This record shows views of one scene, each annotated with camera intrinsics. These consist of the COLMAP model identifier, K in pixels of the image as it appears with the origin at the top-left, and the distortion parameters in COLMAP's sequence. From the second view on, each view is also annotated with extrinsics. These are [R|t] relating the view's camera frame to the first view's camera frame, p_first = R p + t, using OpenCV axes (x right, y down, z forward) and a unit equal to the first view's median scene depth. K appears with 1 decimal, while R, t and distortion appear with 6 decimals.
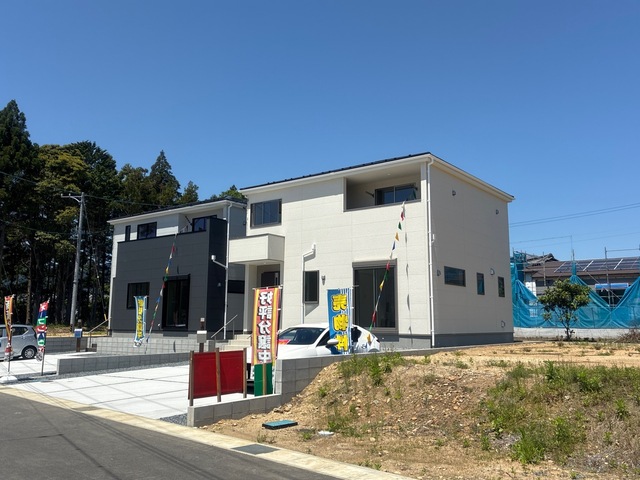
lens RADIAL K [[573.7, 0, 320.0], [0, 573.7, 240.0], [0, 0, 1]] dist [0.065289, 0.016327]
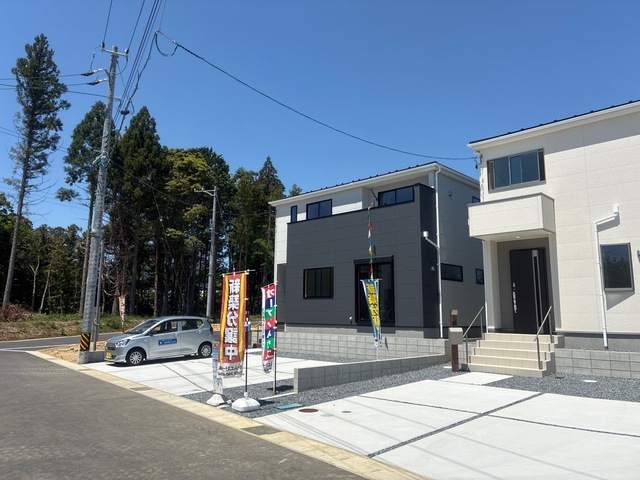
lens RADIAL K [[481.3, 0, 320.0], [0, 481.3, 240.0], [0, 0, 1]] dist [0.071115, -0.001171]
pose [[0.995384, -0.009456, -0.095504, -0.126010], [0.008003, 0.999846, -0.015589, 0.022527], [0.095637, 0.014753, 0.995307, 0.152903]]
